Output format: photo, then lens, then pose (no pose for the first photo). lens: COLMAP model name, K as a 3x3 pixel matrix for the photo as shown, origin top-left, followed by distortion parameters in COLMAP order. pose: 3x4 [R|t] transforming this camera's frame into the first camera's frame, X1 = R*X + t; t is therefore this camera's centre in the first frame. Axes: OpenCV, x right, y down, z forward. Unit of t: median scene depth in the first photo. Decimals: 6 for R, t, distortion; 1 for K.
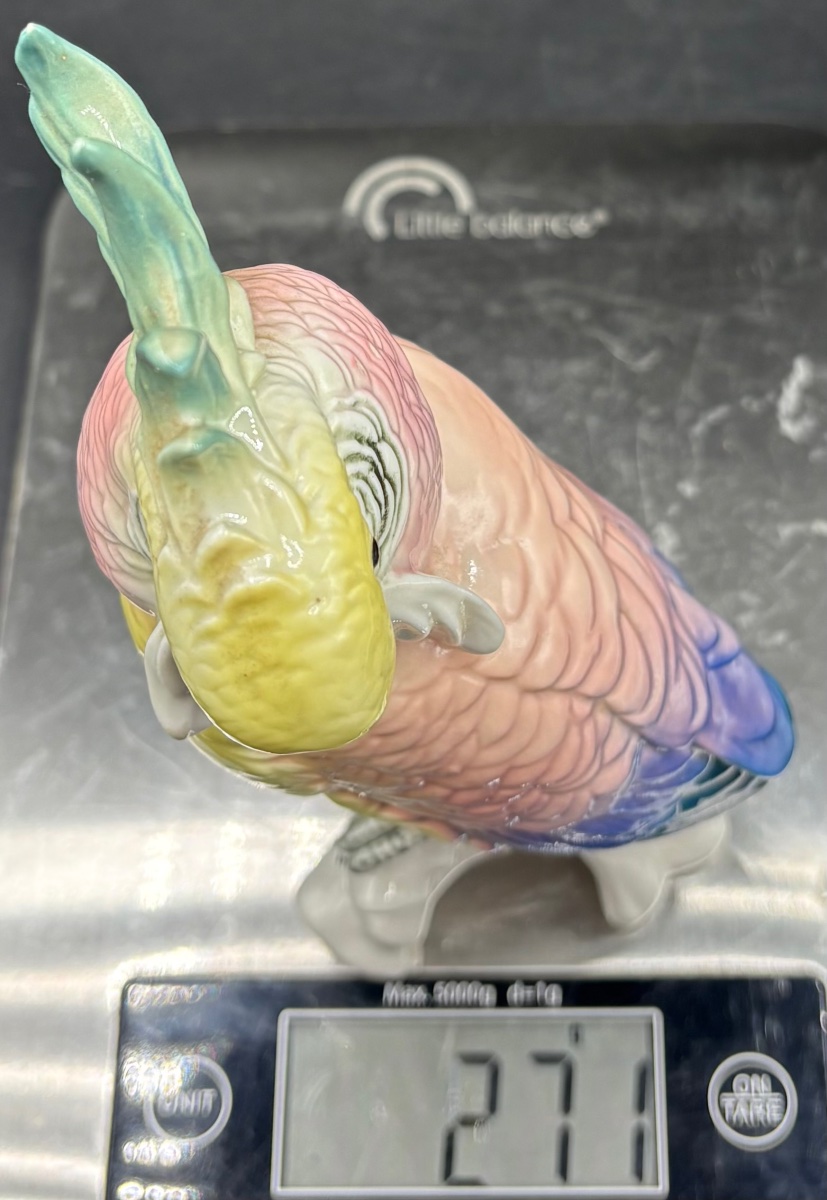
lens RADIAL K [[923.4, 0, 415.5], [0, 923.4, 589.1], [0, 0, 1]] dist [0.033390, 0.002603]
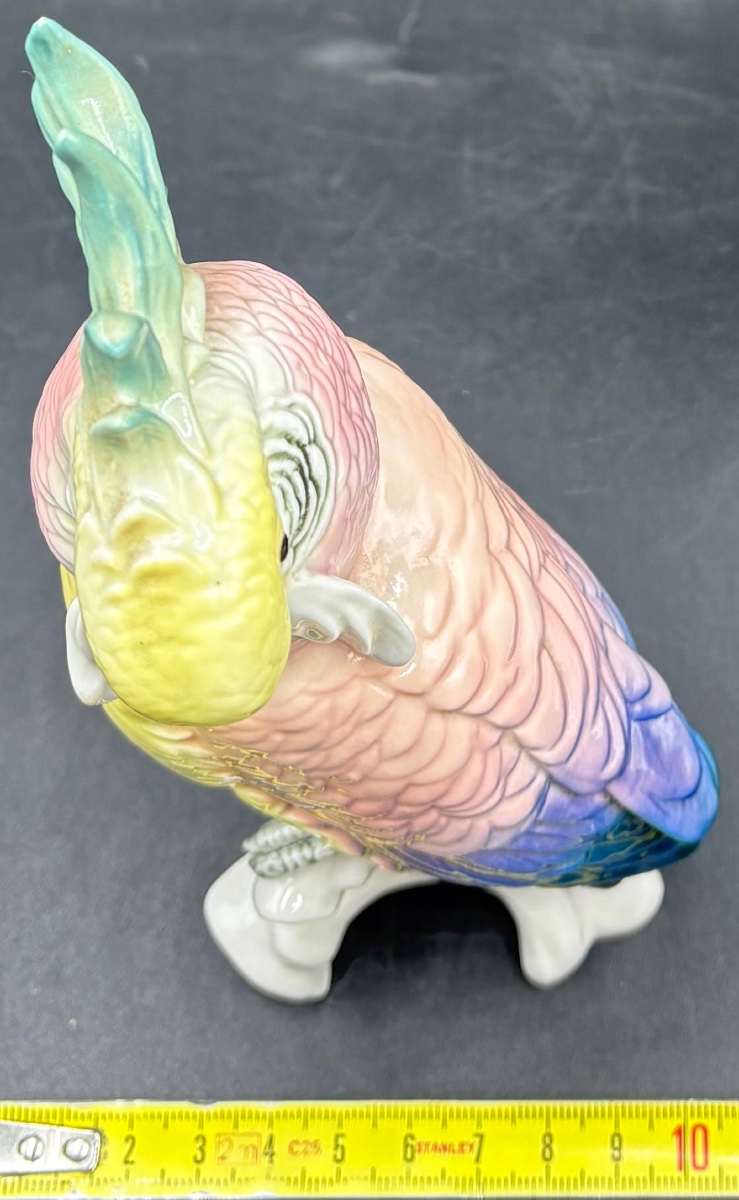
lens RADIAL K [[989.9, 0, 368.4], [0, 989.9, 601.1], [0, 0, 1]] dist [0.000816, 0.004021]
pose [[0.988692, 0.145508, -0.036278, 0.091215], [-0.145801, 0.989298, -0.005552, 0.011375], [0.035082, 0.010778, 0.999326, -0.107122]]
